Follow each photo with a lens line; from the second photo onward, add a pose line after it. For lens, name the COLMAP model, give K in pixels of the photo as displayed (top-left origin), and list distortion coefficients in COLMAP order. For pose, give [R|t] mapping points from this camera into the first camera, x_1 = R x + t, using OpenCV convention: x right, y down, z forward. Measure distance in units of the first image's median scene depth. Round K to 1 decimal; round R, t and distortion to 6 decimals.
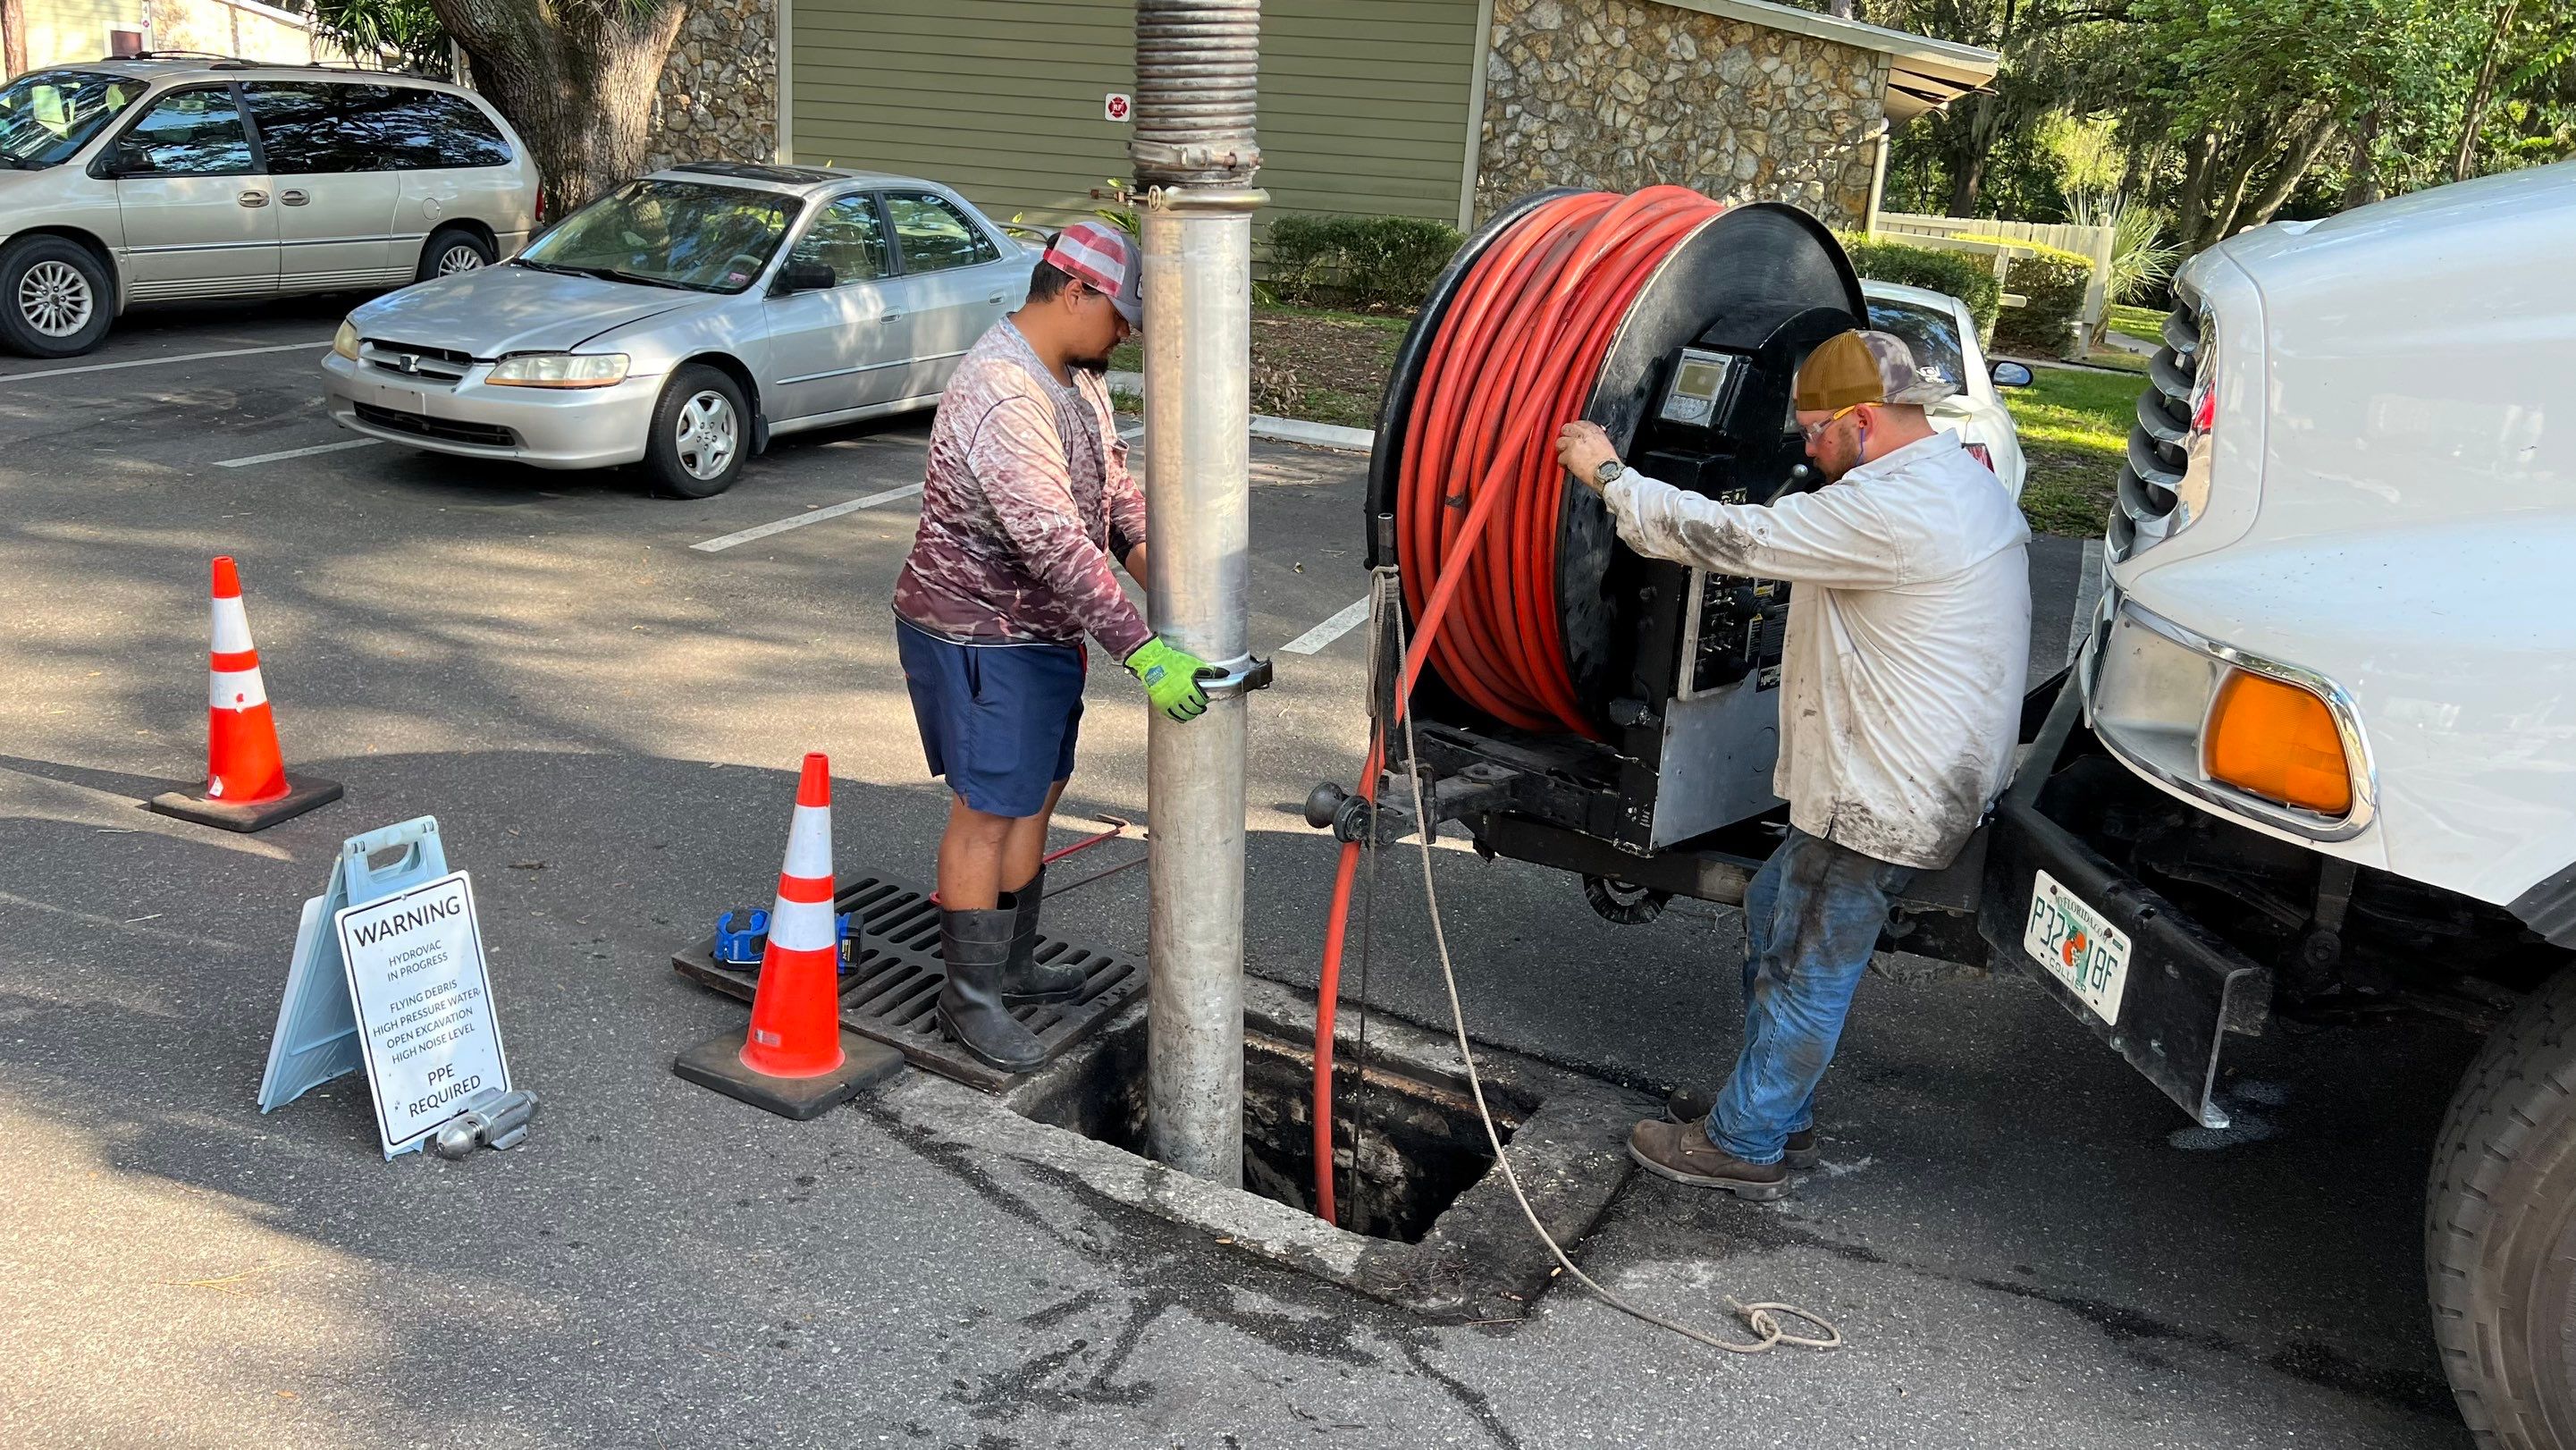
lens RADIAL K [[1972.5, 0, 1259.3], [0, 1972.5, 756.2], [0, 0, 1]] dist [0.068451, -0.084907]
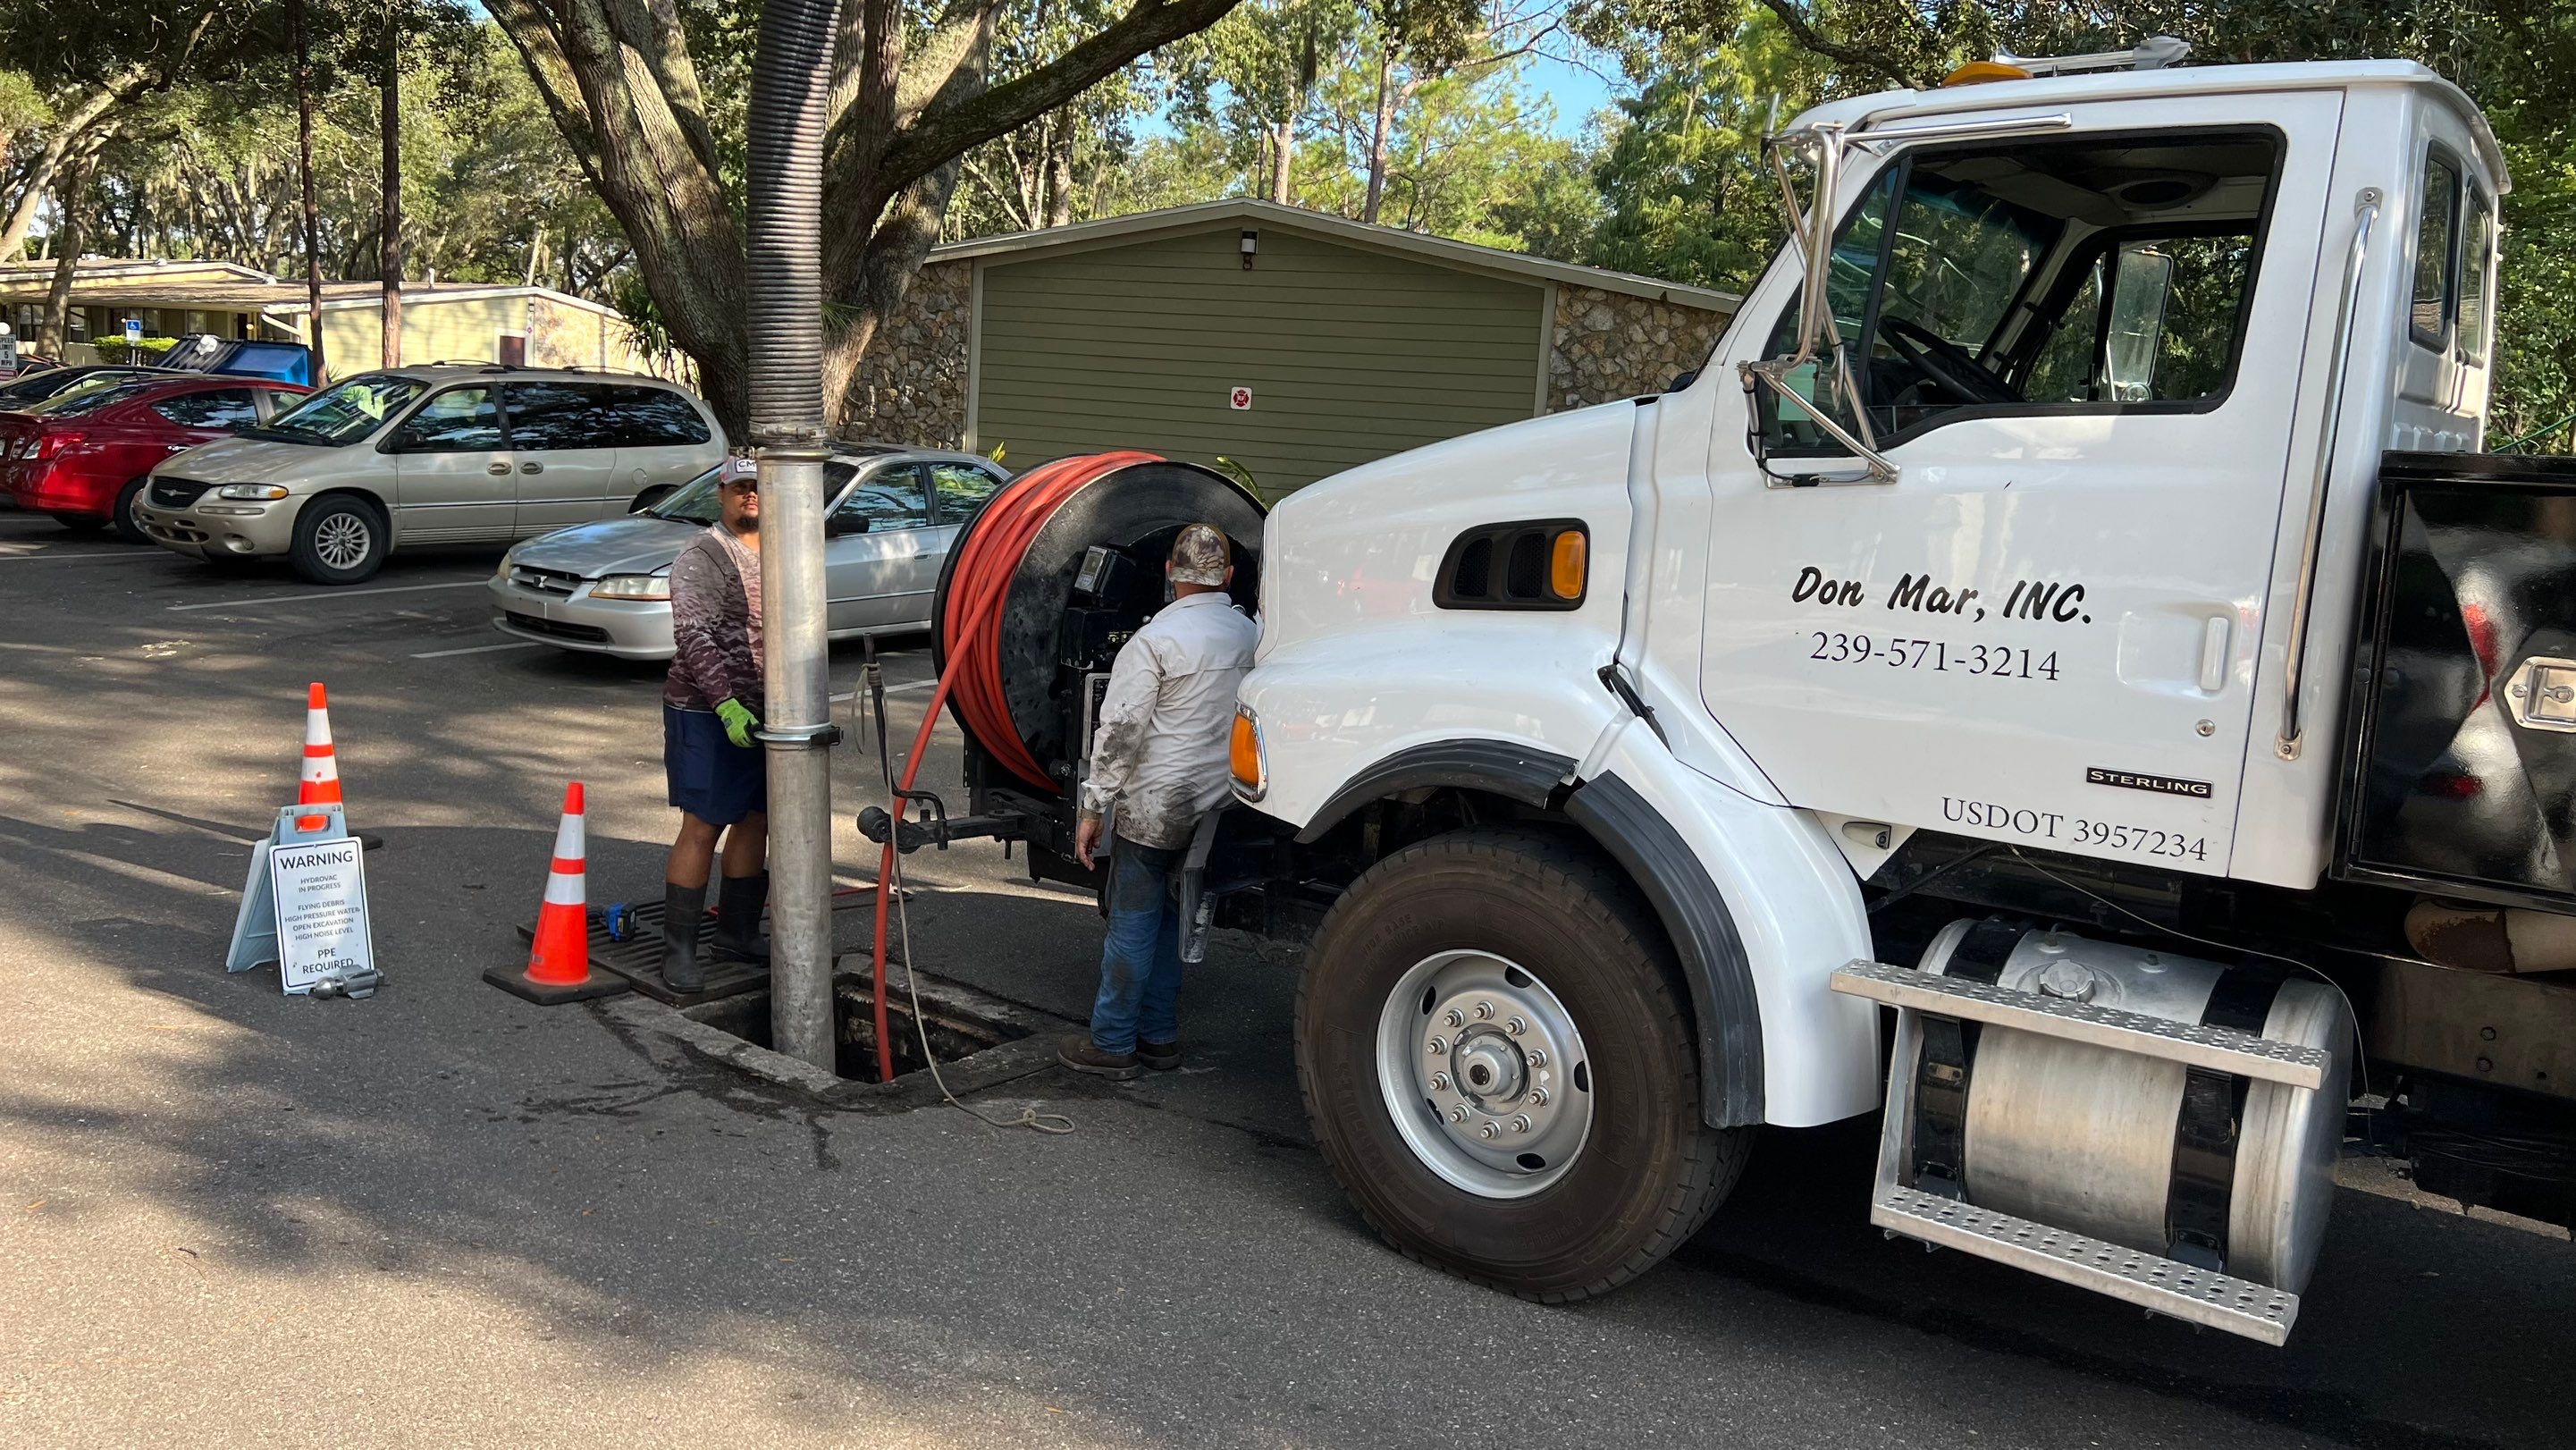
lens RADIAL K [[2021.7, 0, 1273.8], [0, 2021.7, 730.8], [0, 0, 1]] dist [0.072947, -0.105426]
pose [[0.987166, 0.023211, -0.158005, 0.602557], [-0.046662, 0.988128, -0.146374, 0.173907], [0.152731, 0.151868, 0.976529, -0.556860]]
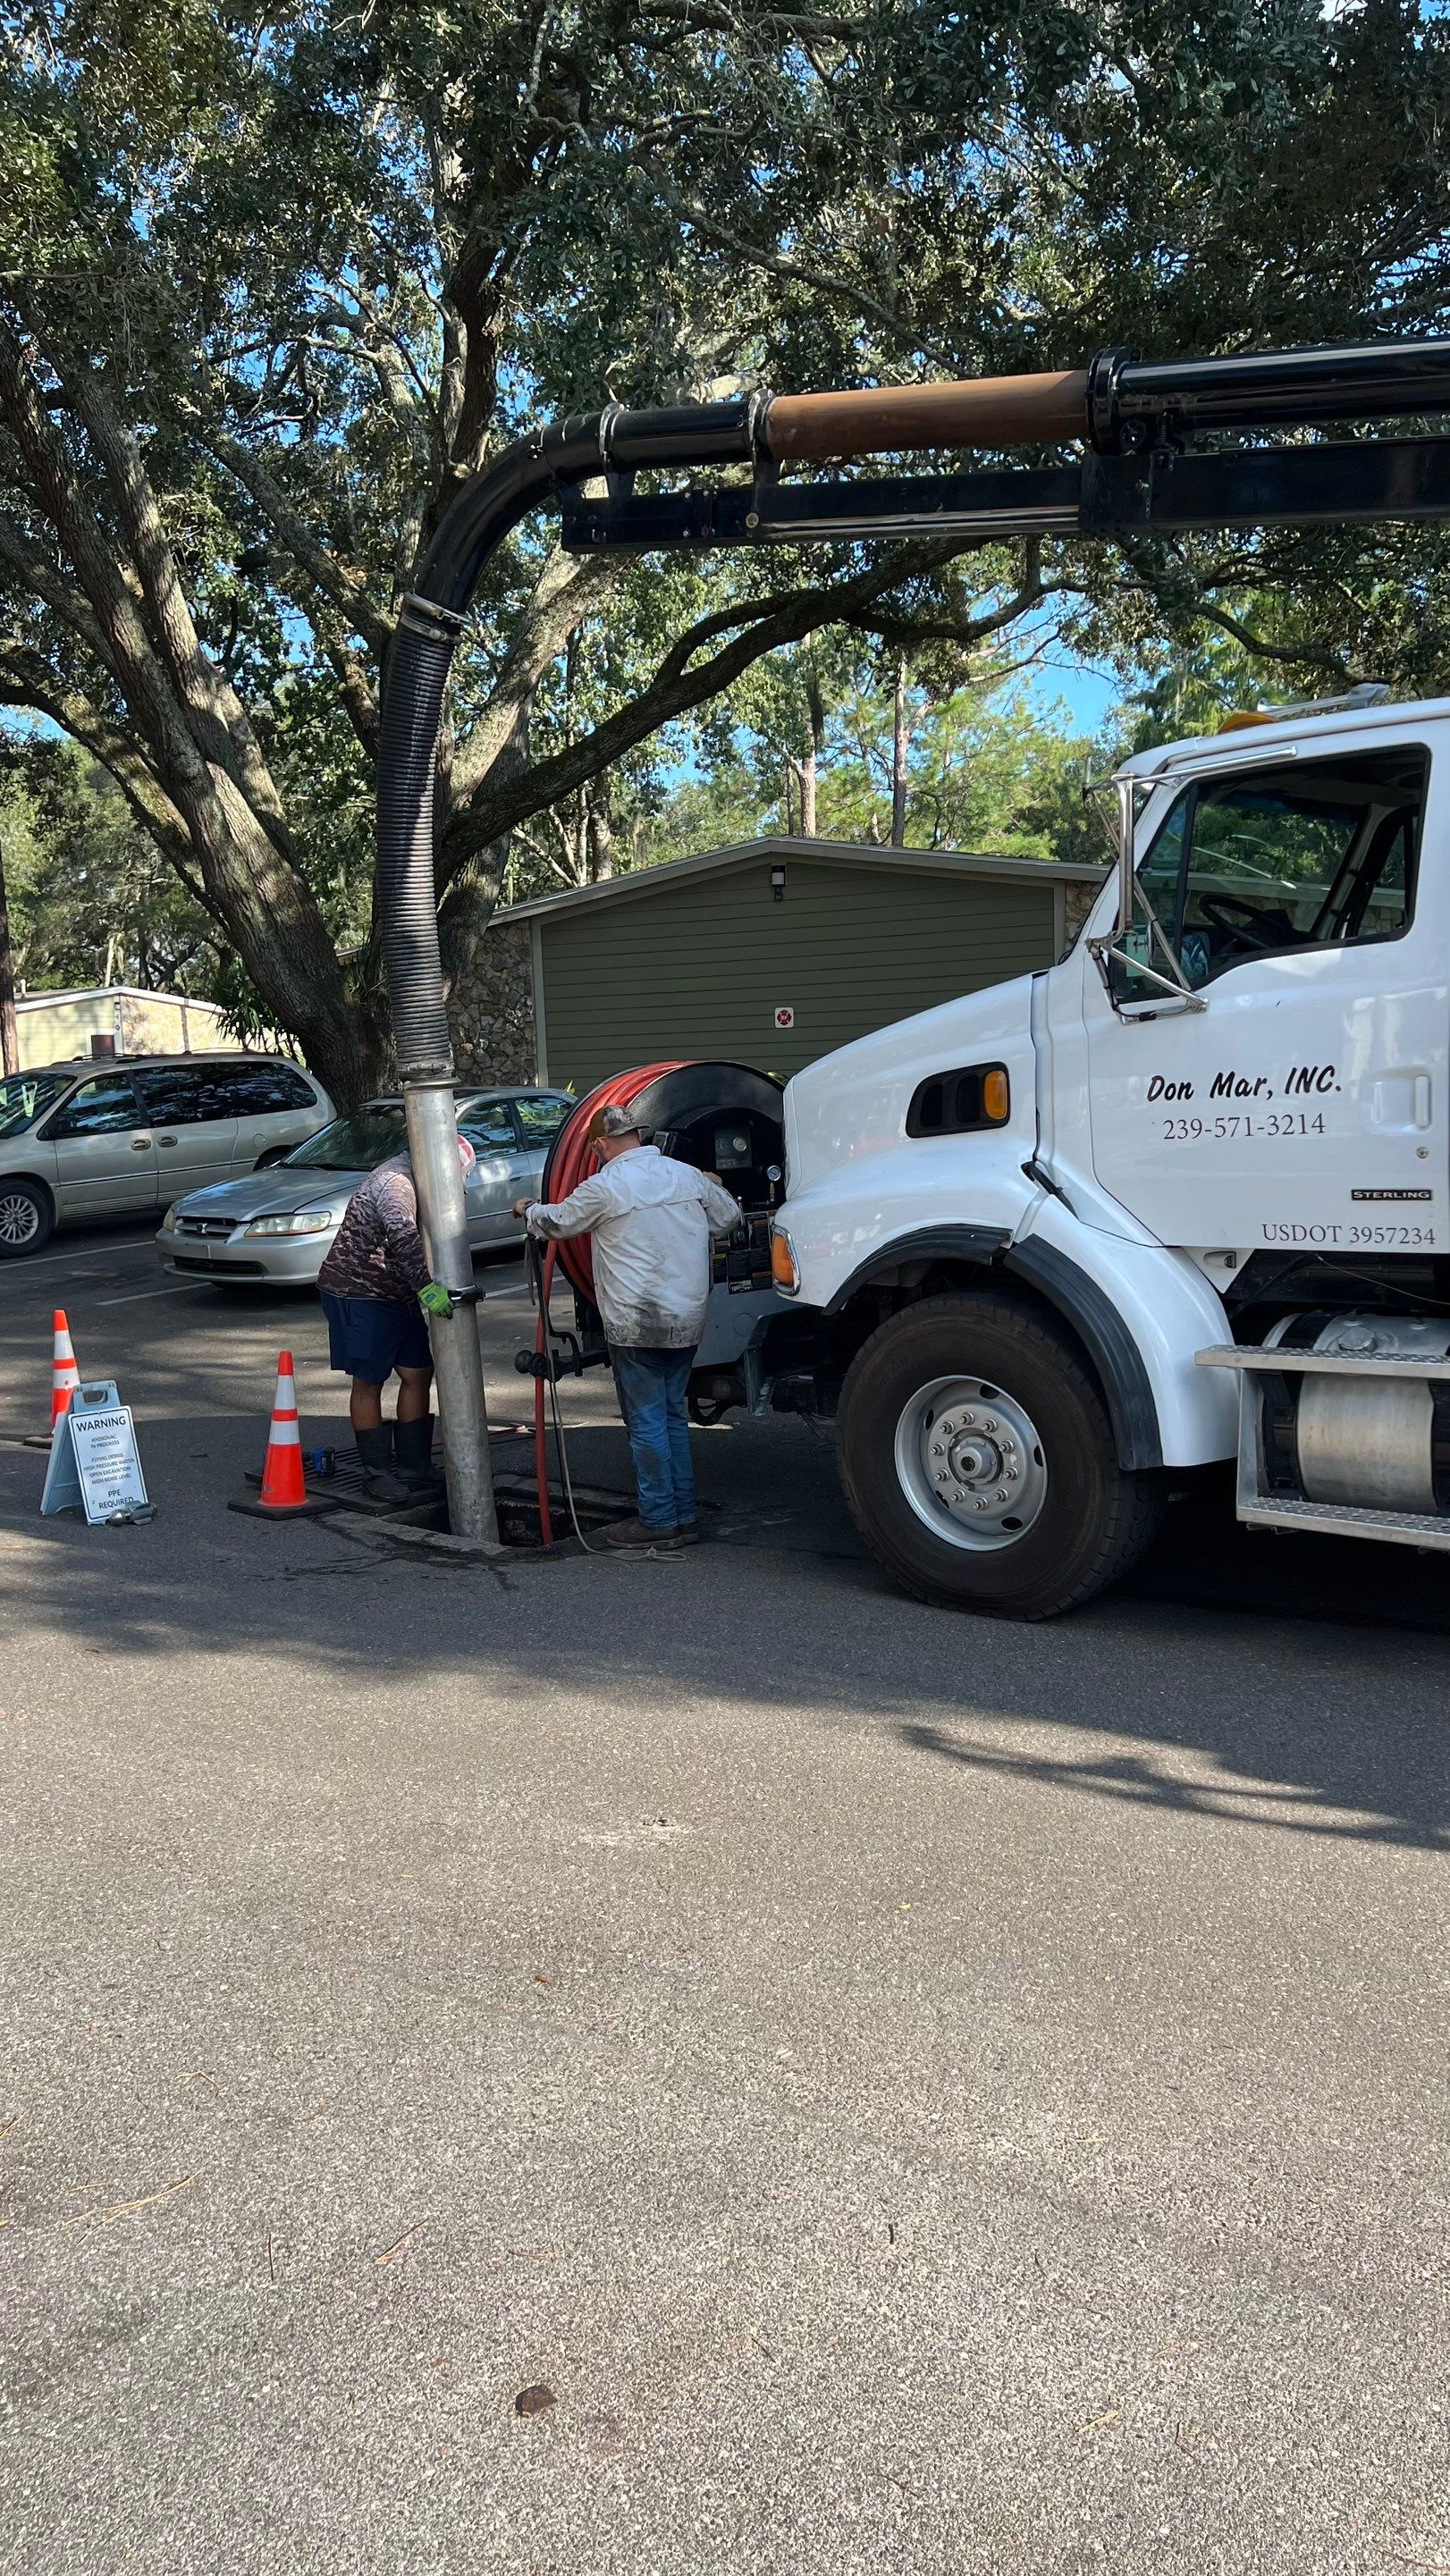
lens RADIAL K [[2041.5, 0, 729.0], [0, 2041.5, 1290.5], [0, 0, 1]] dist [0.196639, -0.602480]
pose [[0.972639, -0.076040, -0.219523, 0.727205], [0.036133, 0.982933, -0.180382, 0.349149], [0.229493, 0.167515, 0.958787, -1.025410]]
